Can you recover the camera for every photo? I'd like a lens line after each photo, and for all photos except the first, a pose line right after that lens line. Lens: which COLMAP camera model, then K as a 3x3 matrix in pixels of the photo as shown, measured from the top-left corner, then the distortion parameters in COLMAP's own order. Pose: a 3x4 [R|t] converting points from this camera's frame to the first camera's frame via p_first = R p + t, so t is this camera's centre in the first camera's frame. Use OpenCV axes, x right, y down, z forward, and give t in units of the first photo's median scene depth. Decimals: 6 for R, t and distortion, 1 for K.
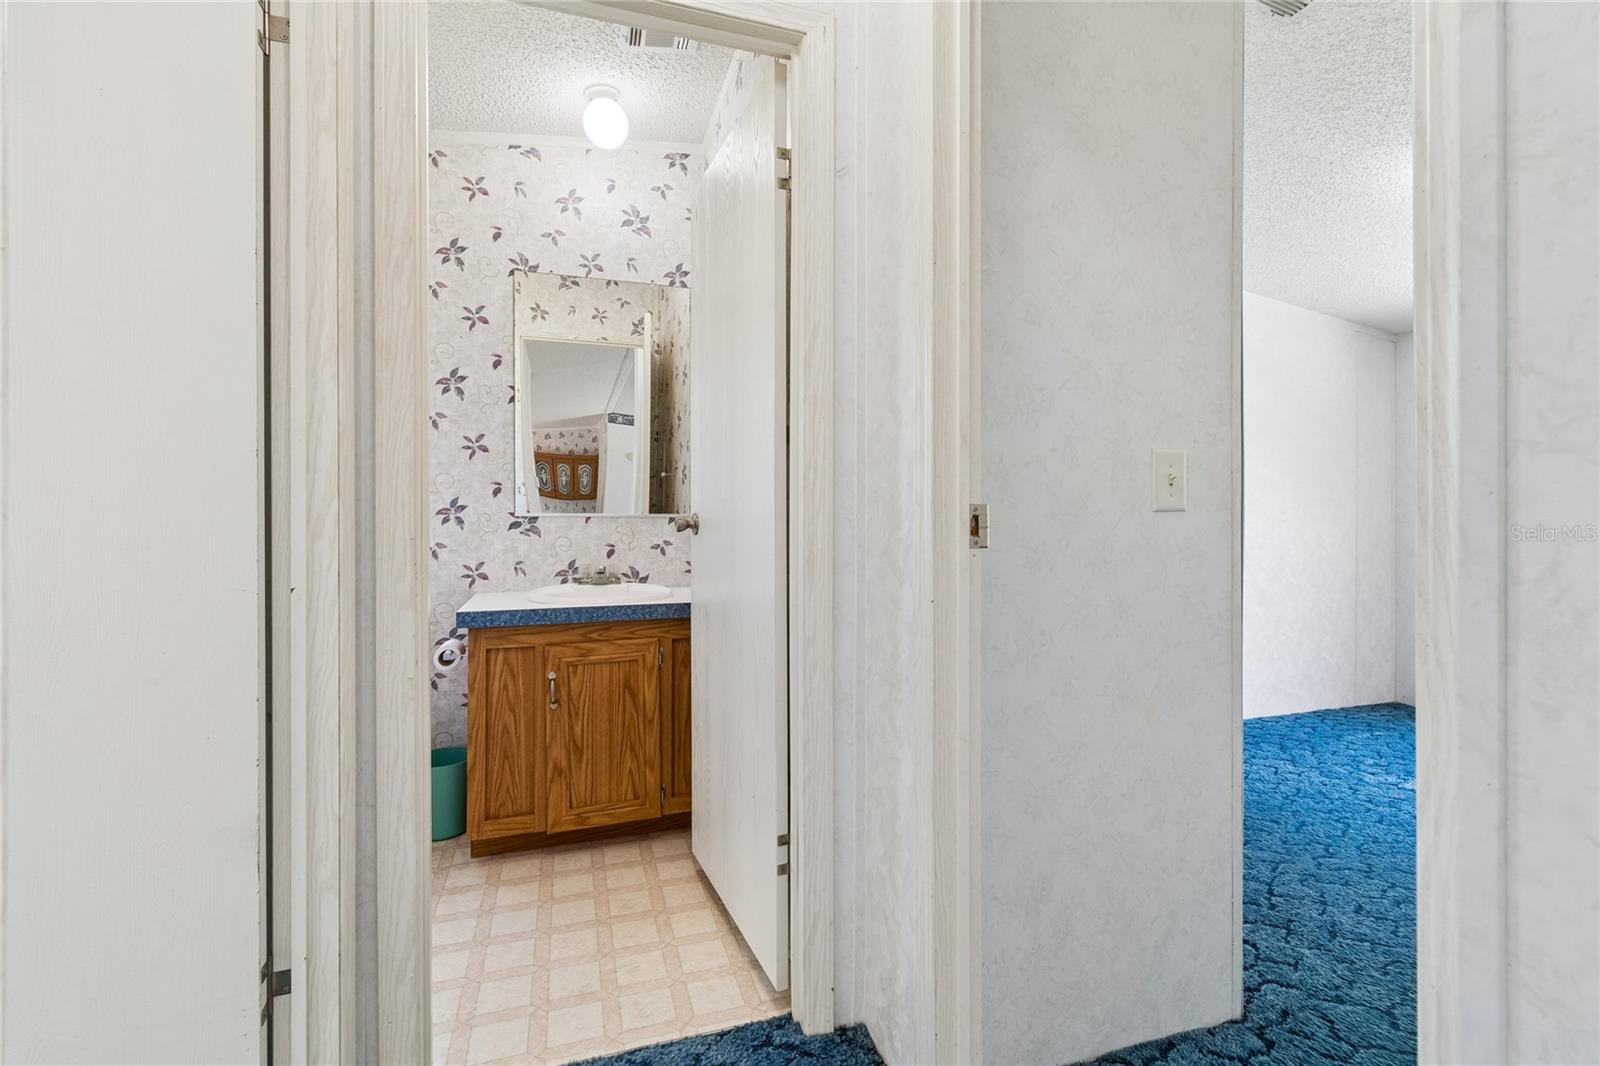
lens RADIAL K [[710.4, 0, 813.7], [0, 710.4, 520.1], [0, 0, 1]] dist [0.005688, -0.002921]
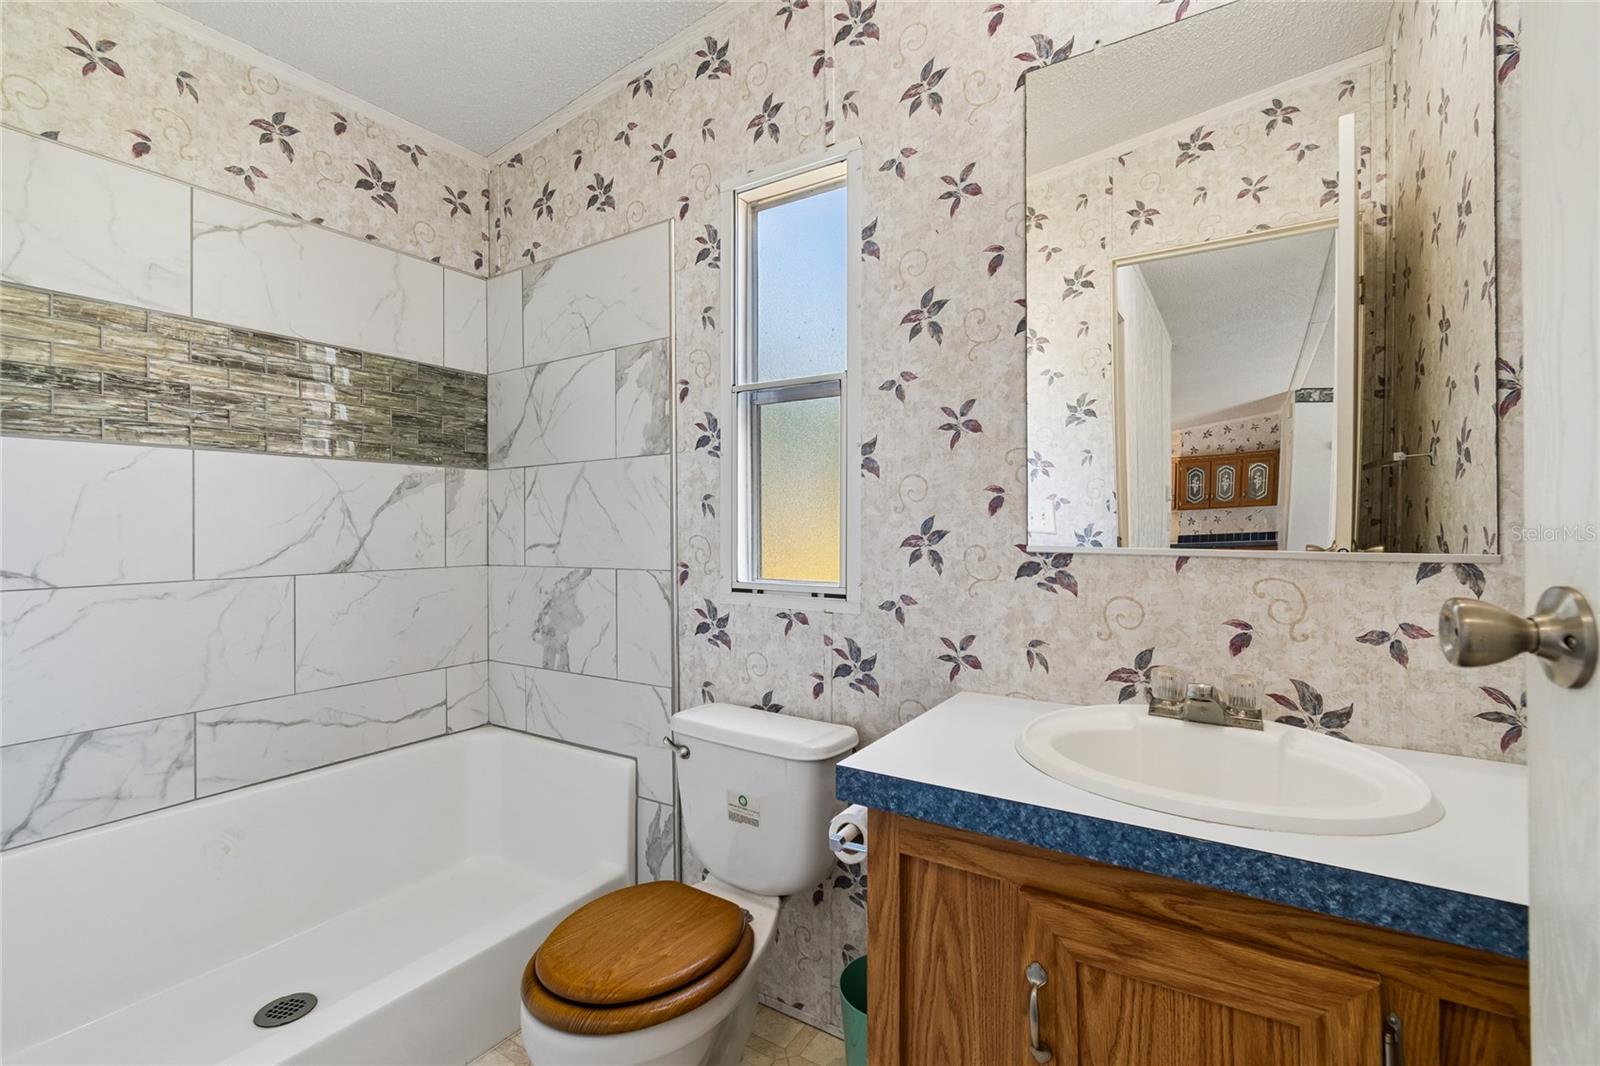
lens RADIAL K [[710.4, 0, 792.6], [0, 710.4, 525.7], [0, 0, 1]] dist [0.005688, -0.002921]
pose [[0.614650, -0.001175, -0.788799, -0.119757], [-0.005402, 0.999969, -0.005698, -0.020673], [0.788782, 0.007763, 0.614624, 0.551647]]
